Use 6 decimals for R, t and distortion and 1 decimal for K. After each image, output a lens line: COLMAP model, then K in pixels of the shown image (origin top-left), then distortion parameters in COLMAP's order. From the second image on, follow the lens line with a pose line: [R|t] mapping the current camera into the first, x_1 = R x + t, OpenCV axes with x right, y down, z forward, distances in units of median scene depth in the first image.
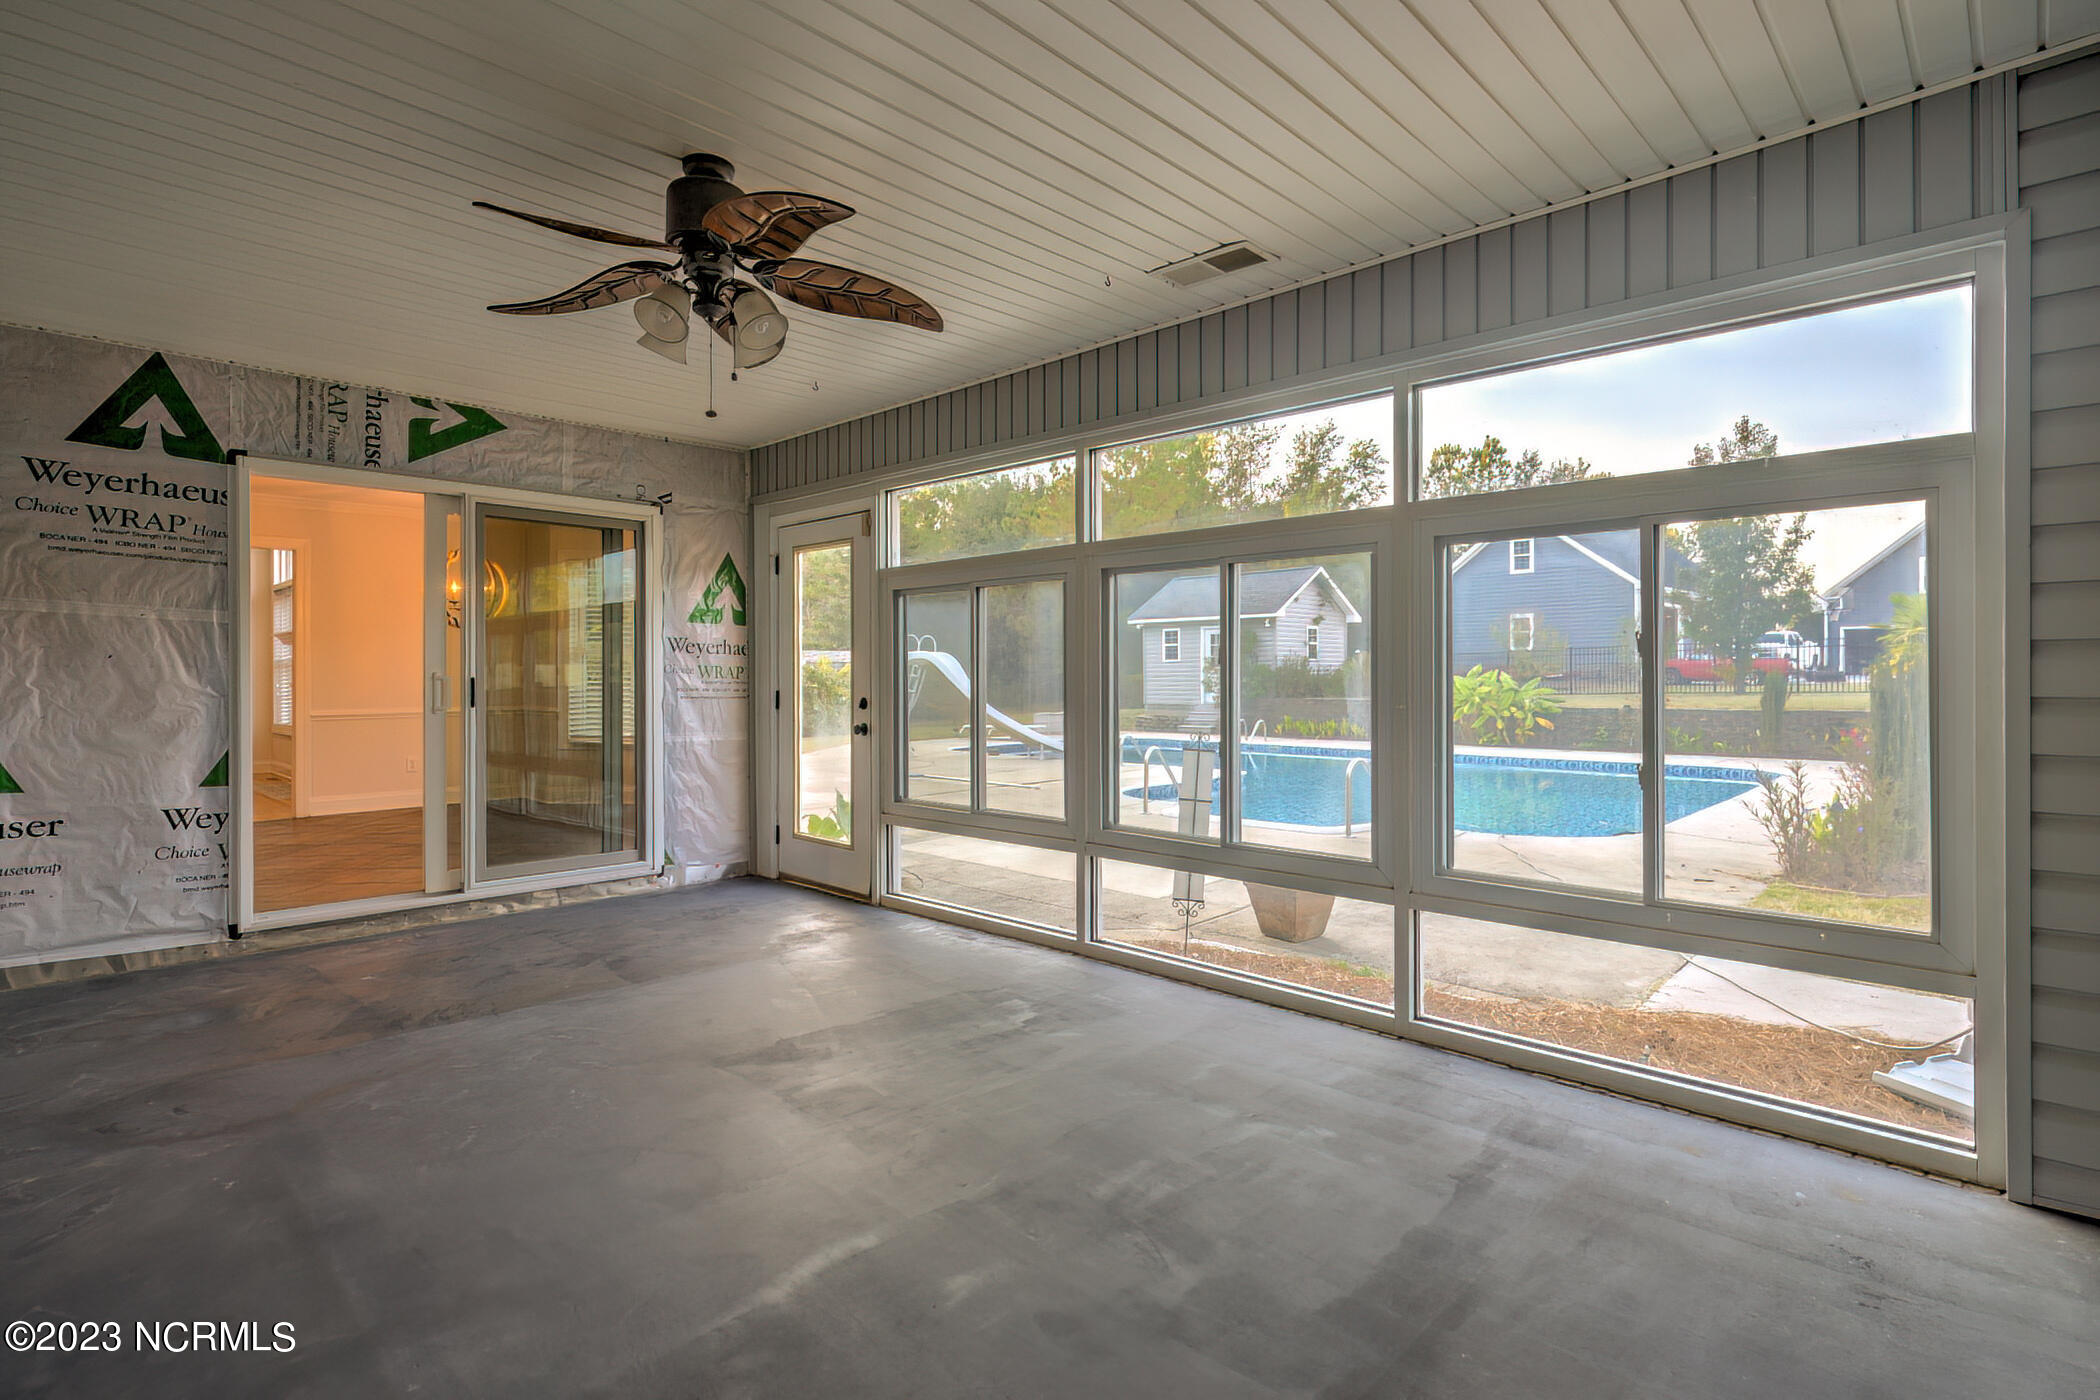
lens RADIAL K [[993.9, 0, 1047.1], [0, 993.9, 678.3], [0, 0, 1]] dist [-0.001679, 0.002758]
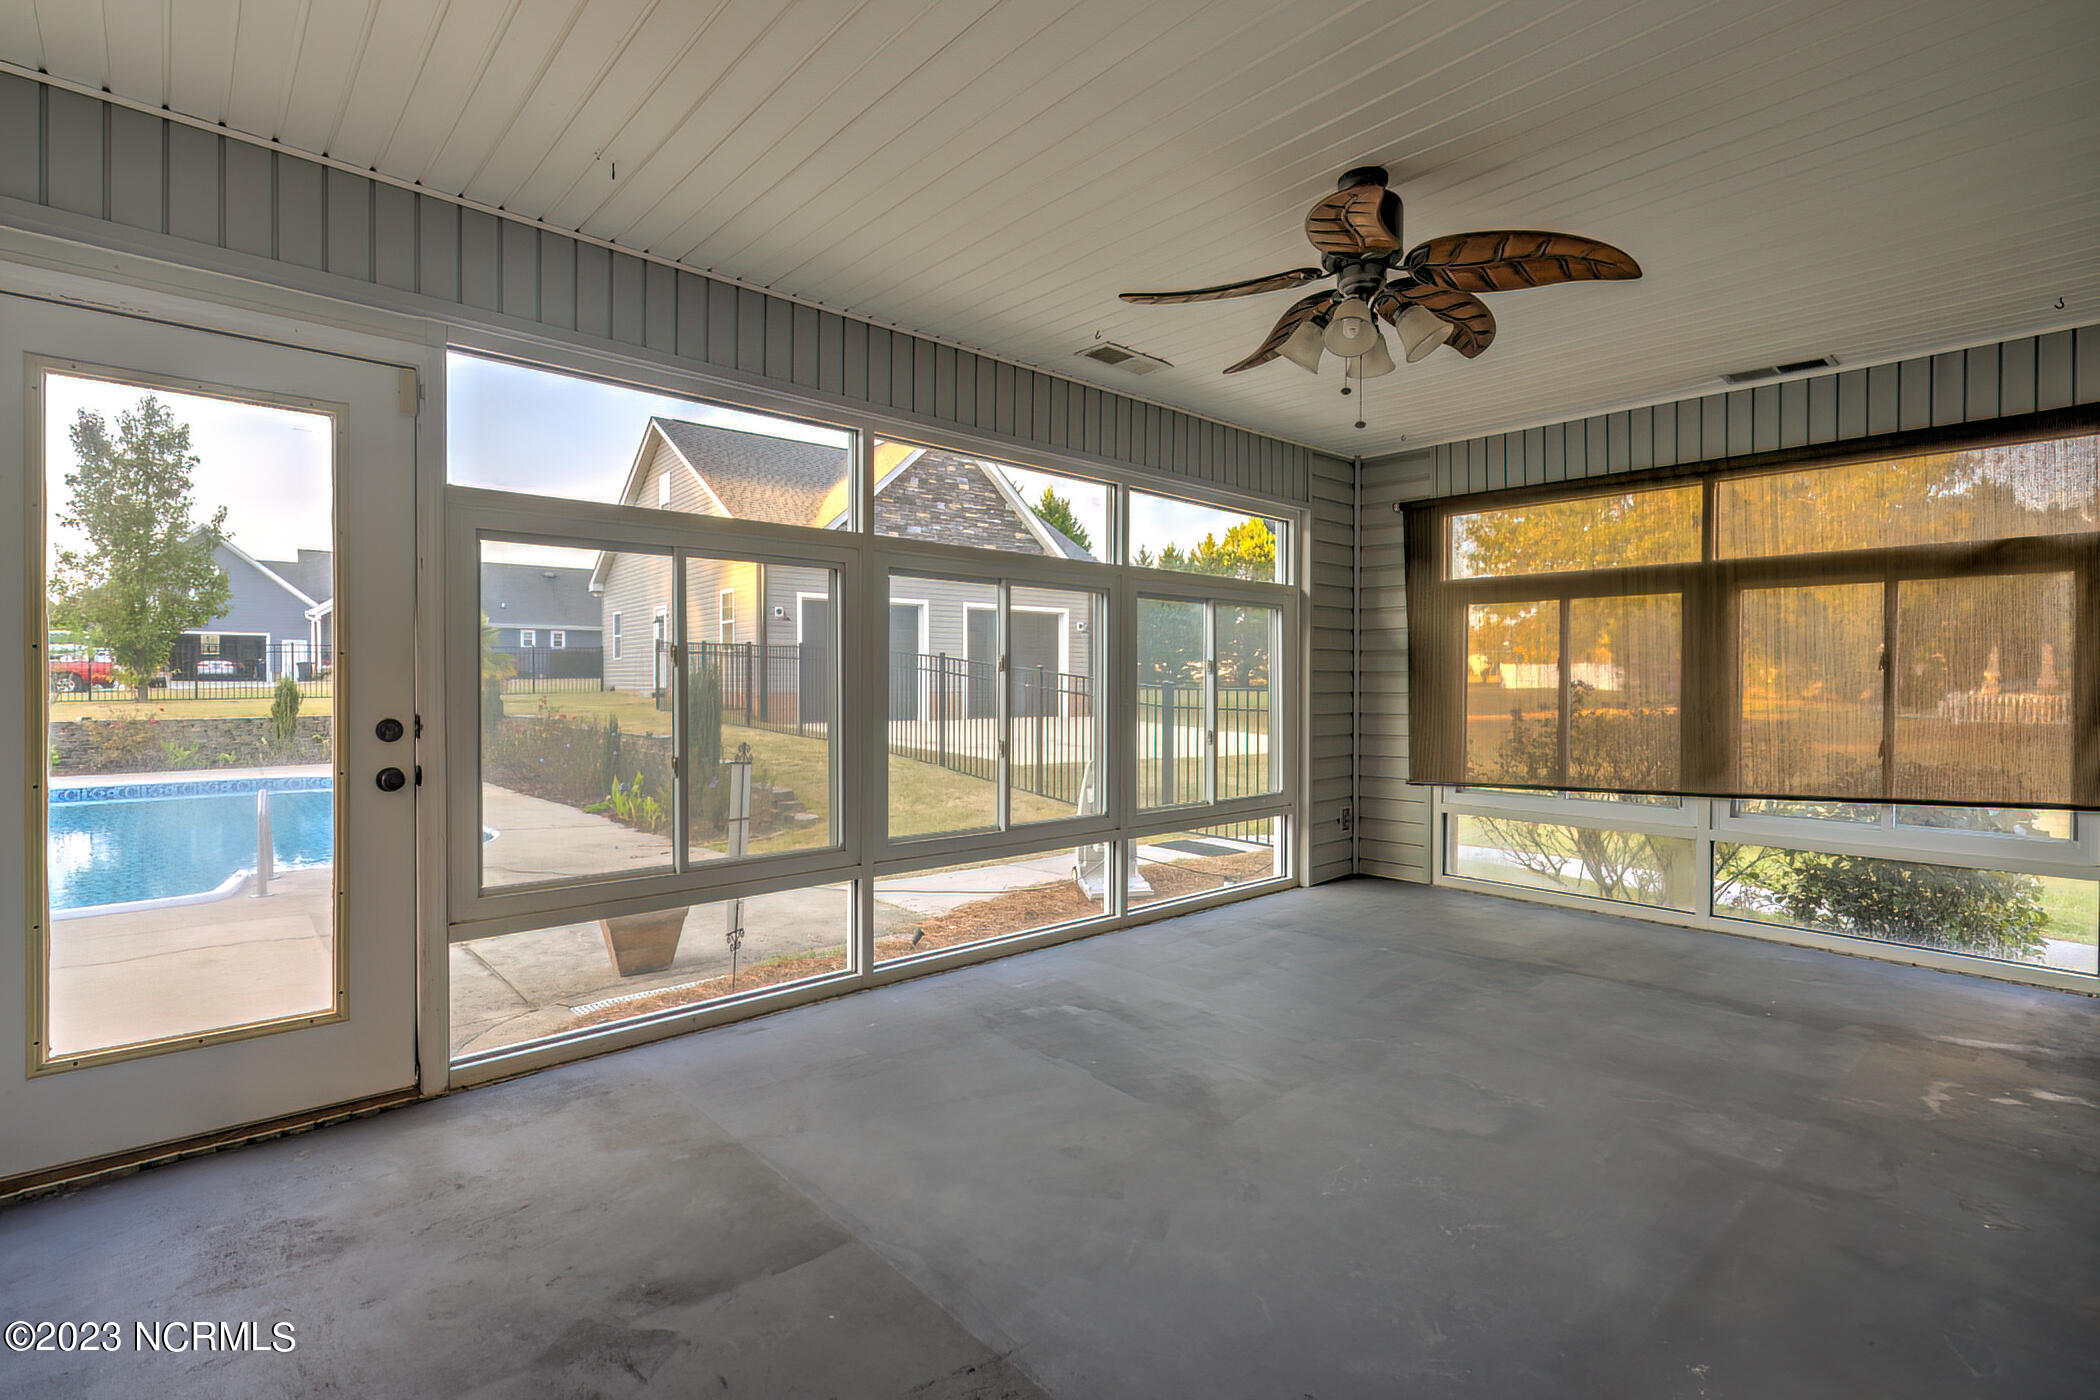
lens RADIAL K [[993.9, 0, 1046.3], [0, 993.9, 700.8], [0, 0, 1]] dist [-0.001679, 0.002758]
pose [[0.073303, -0.014527, 0.997204, -0.965539], [-0.001463, 0.999891, 0.014673, 0.002143], [-0.997309, -0.002535, 0.073274, 0.870417]]
